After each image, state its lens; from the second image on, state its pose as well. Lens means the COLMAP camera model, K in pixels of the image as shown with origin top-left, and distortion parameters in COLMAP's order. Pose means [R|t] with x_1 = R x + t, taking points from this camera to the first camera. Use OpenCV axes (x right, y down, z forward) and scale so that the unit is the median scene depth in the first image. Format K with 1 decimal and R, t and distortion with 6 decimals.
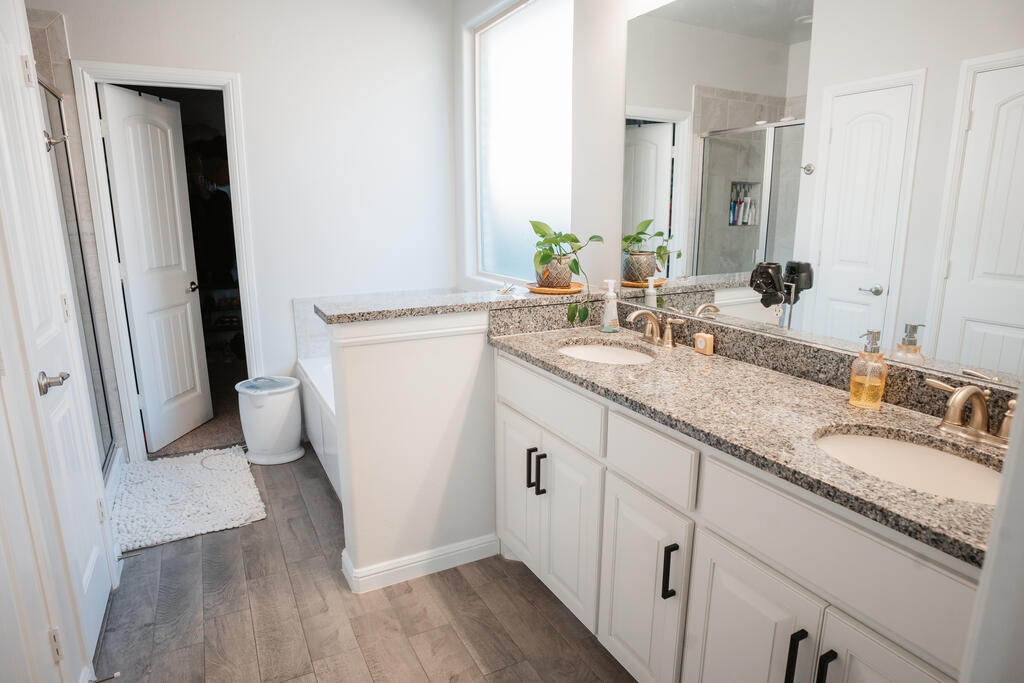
lens RADIAL K [[586.9, 0, 507.0], [0, 586.9, 338.4], [0, 0, 1]] dist [-0.007108, 0.004595]
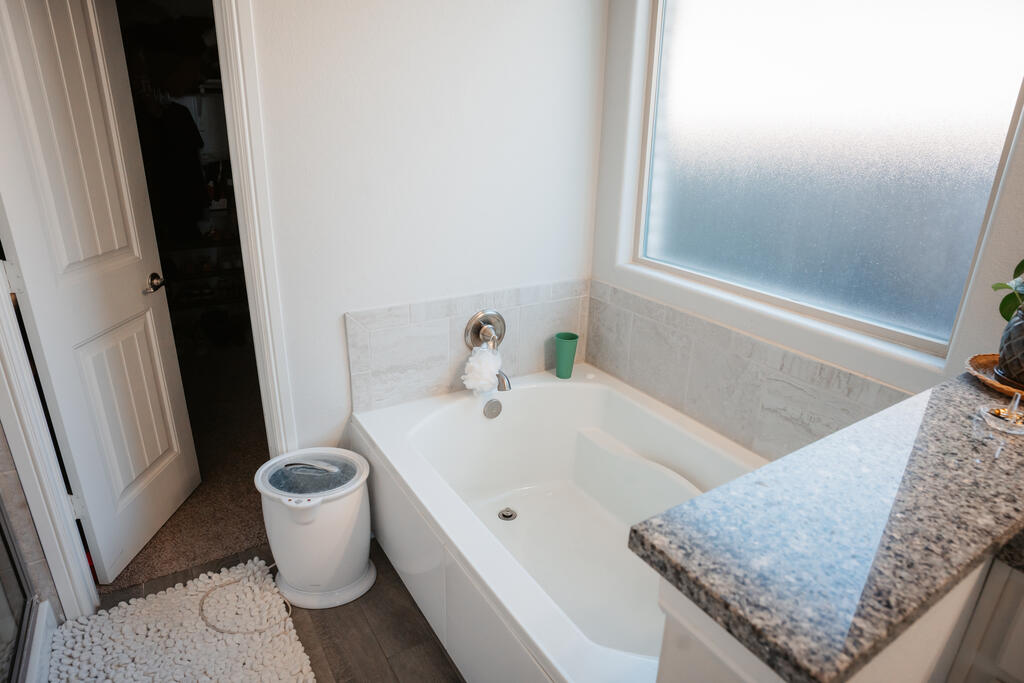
lens RADIAL K [[586.9, 0, 516.1], [0, 586.9, 341.4], [0, 0, 1]] dist [-0.007108, 0.004595]
pose [[0.996684, -0.008192, 0.080962, -0.244548], [-0.002281, 0.991718, 0.128416, -0.114010], [-0.081343, -0.128175, 0.988410, 0.420547]]
